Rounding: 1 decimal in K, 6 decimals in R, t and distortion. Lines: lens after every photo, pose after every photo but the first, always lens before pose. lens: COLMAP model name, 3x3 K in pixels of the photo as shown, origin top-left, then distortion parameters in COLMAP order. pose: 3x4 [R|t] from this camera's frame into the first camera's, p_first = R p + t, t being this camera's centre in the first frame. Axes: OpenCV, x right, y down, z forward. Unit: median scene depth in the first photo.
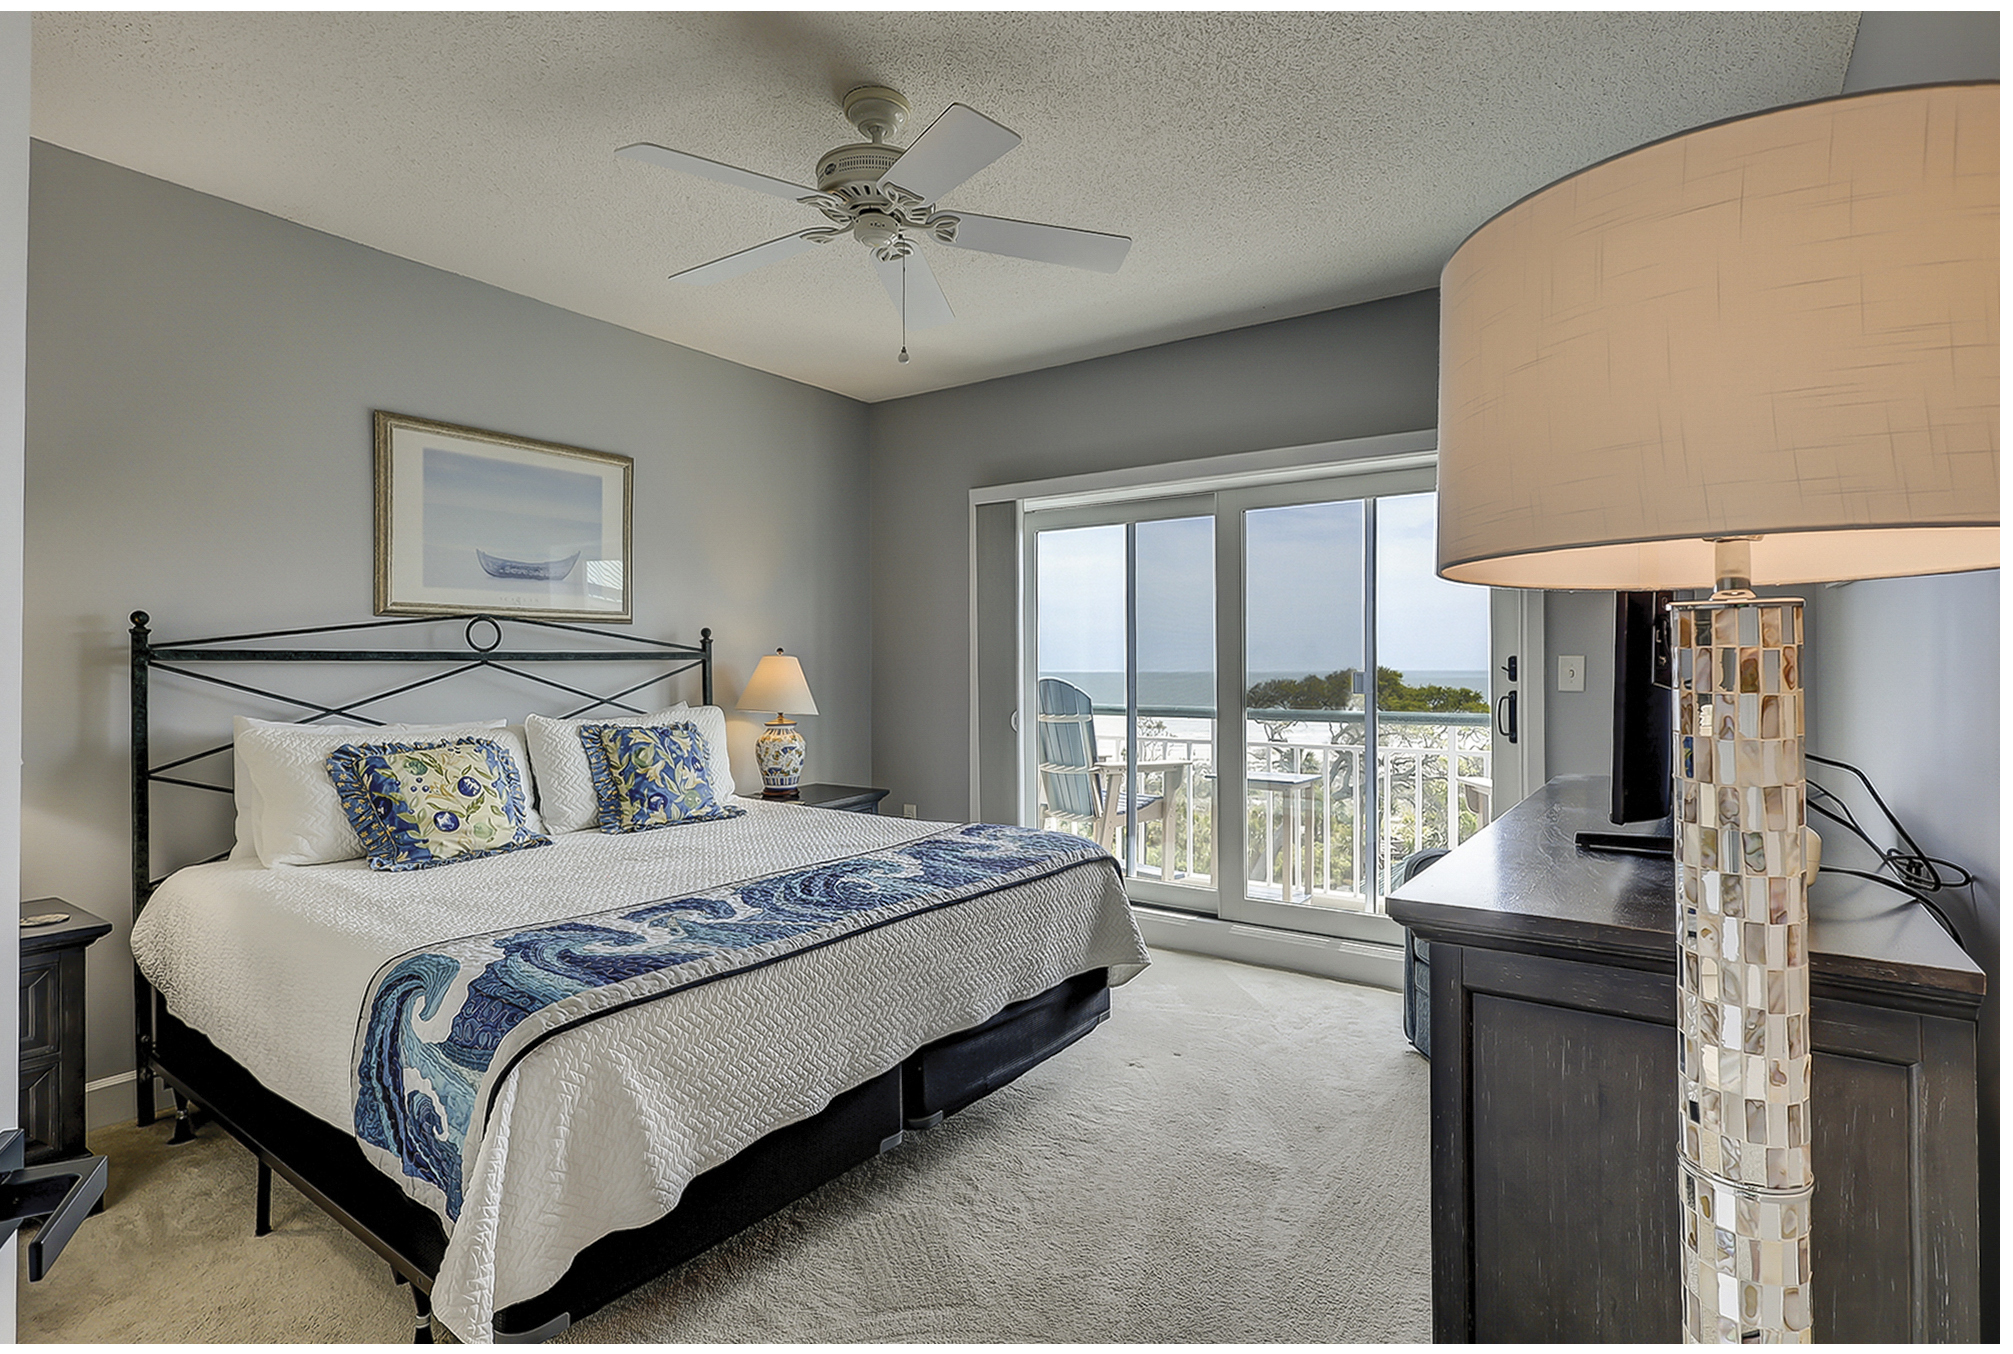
lens RADIAL K [[982.3, 0, 988.5], [0, 982.3, 664.5], [0, 0, 1]] dist [-0.007797, 0.003158]
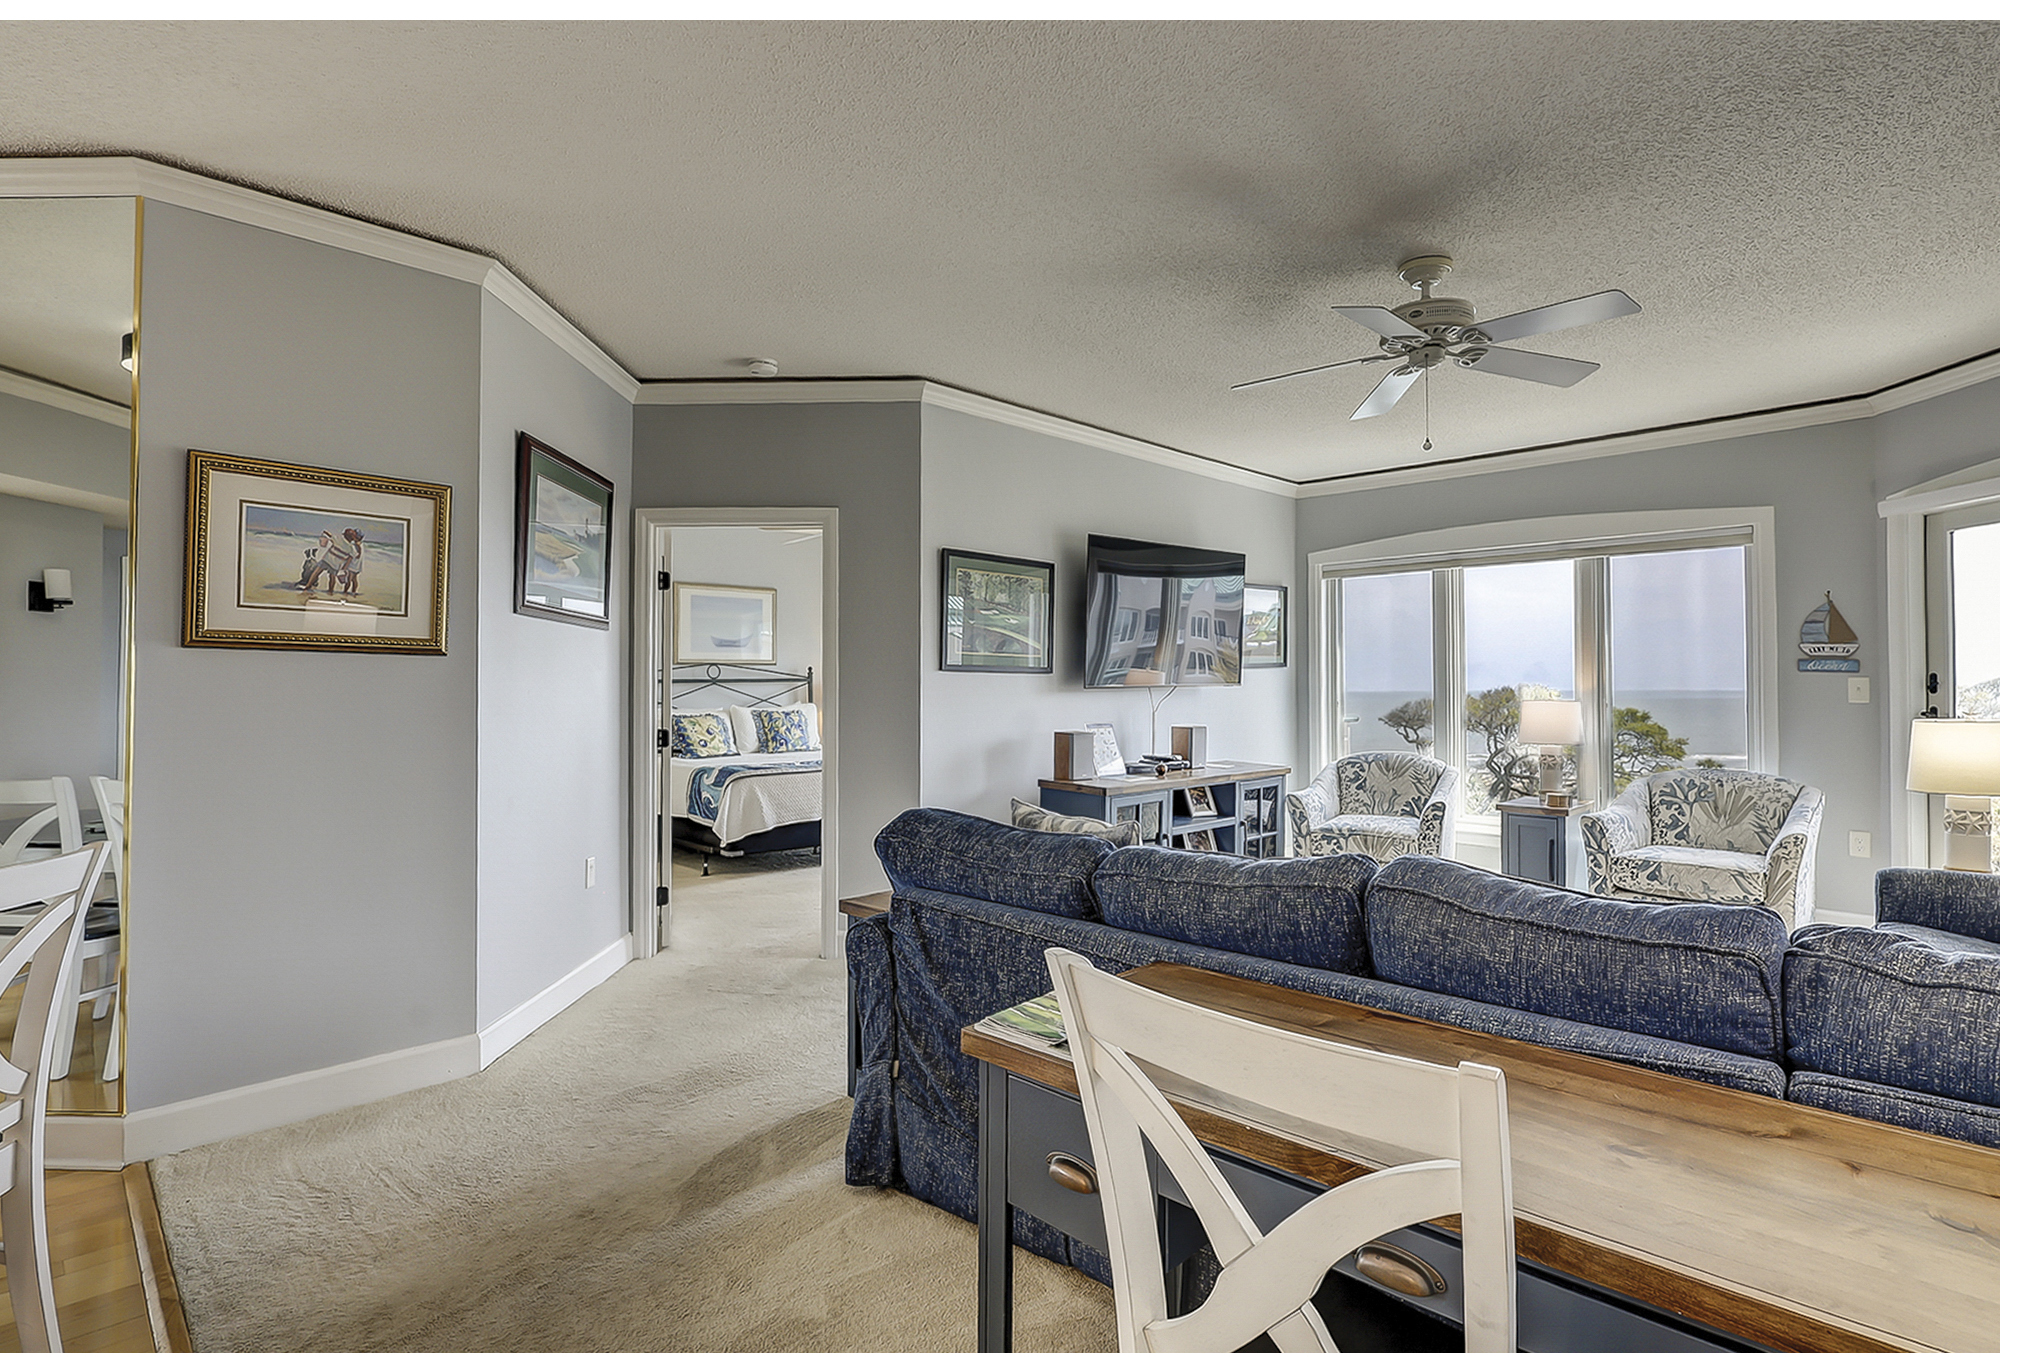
lens RADIAL K [[985.3, 0, 981.0], [0, 985.3, 682.6], [0, 0, 1]] dist [-0.007797, 0.003158]
pose [[0.982800, -0.000511, -0.184674, 0.574415], [0.000253, 0.999999, -0.001422, -0.000084], [0.184675, 0.001351, 0.982799, -1.254180]]
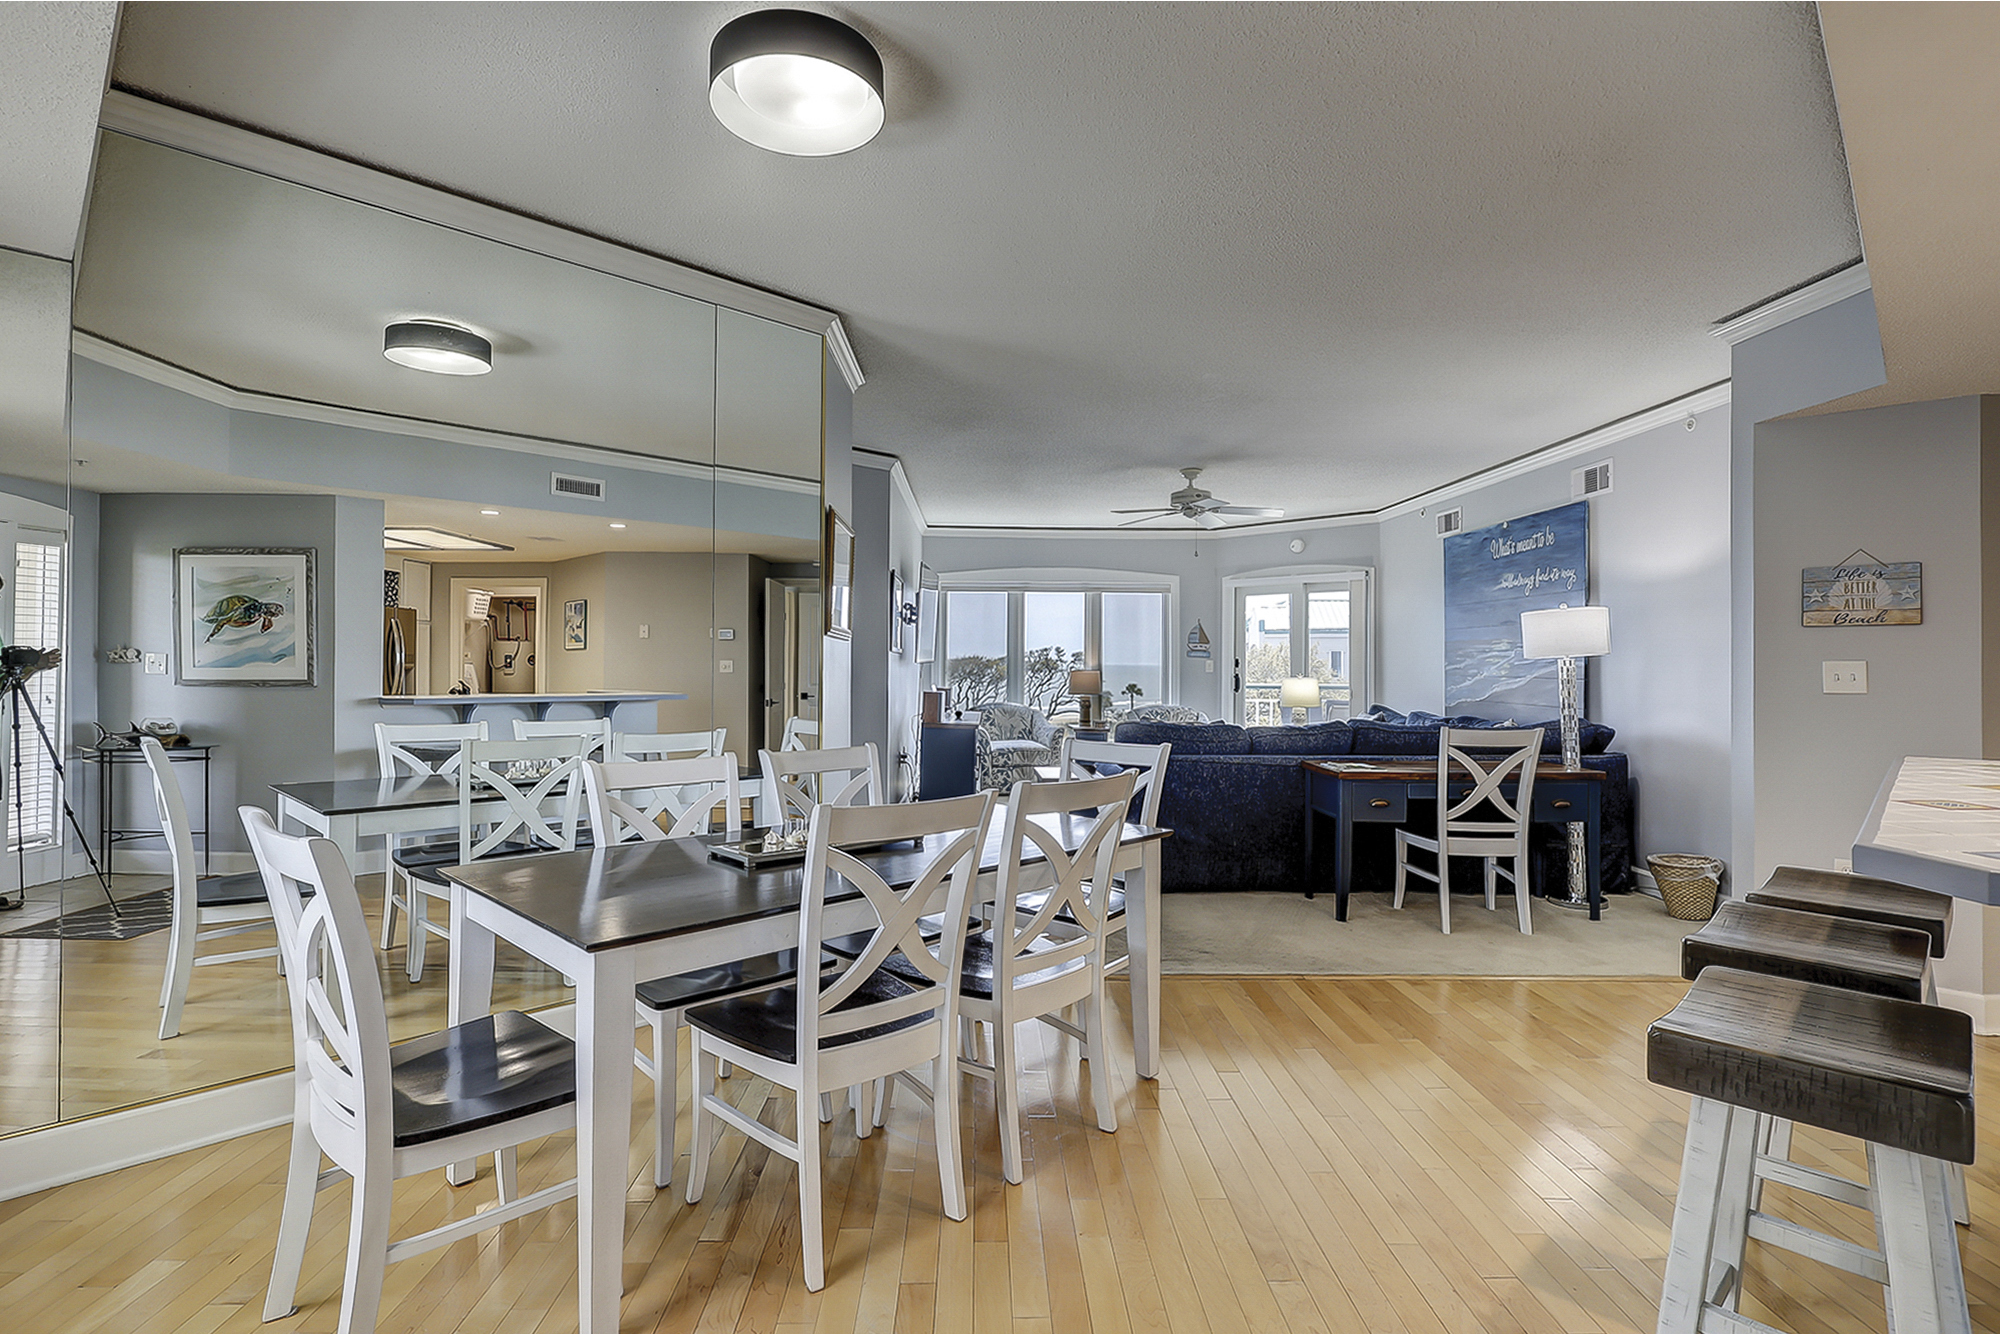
lens RADIAL K [[976.0, 0, 997.1], [0, 976.0, 658.8], [0, 0, 1]] dist [-0.007797, 0.003158]
pose [[0.802572, 0.007701, 0.596505, -1.906980], [-0.009363, 0.999956, -0.000313, -0.008868], [-0.596481, -0.005334, 0.802609, -2.017809]]
